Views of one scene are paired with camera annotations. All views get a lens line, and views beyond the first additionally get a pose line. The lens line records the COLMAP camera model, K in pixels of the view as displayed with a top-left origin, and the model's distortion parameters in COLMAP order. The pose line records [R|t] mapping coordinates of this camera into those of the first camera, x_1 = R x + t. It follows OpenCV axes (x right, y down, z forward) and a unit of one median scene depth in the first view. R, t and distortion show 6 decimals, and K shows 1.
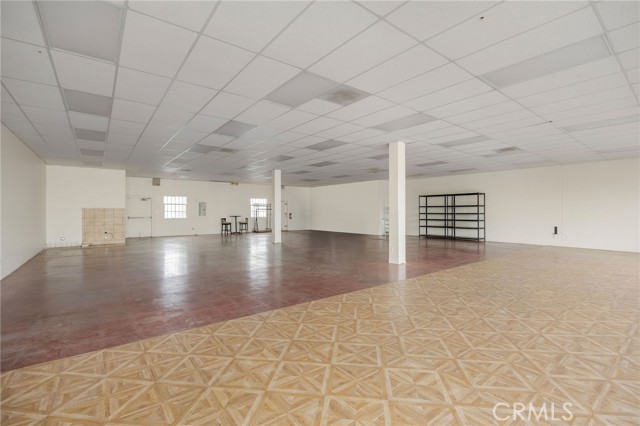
lens RADIAL K [[292.2, 0, 318.9], [0, 292.2, 212.0], [0, 0, 1]] dist [-0.021644, -0.002656]
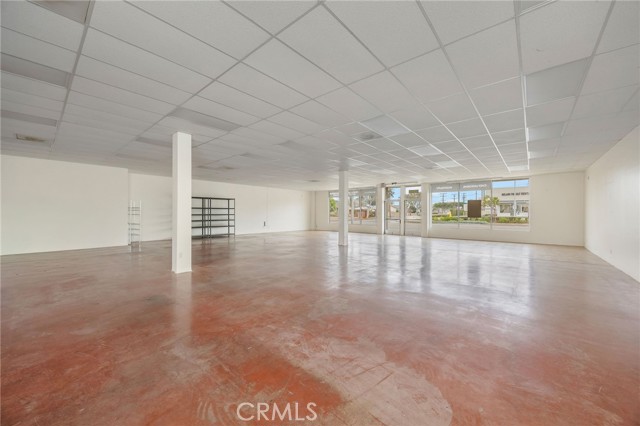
lens RADIAL K [[246.9, 0, 320.6], [0, 246.9, 214.9], [0, 0, 1]] dist [-0.000808, -0.000147]
pose [[-0.192979, -0.004210, 0.981194, -0.144513], [0.000193, 0.999991, 0.004329, 0.000561], [-0.981203, 0.001025, -0.192976, 0.193836]]
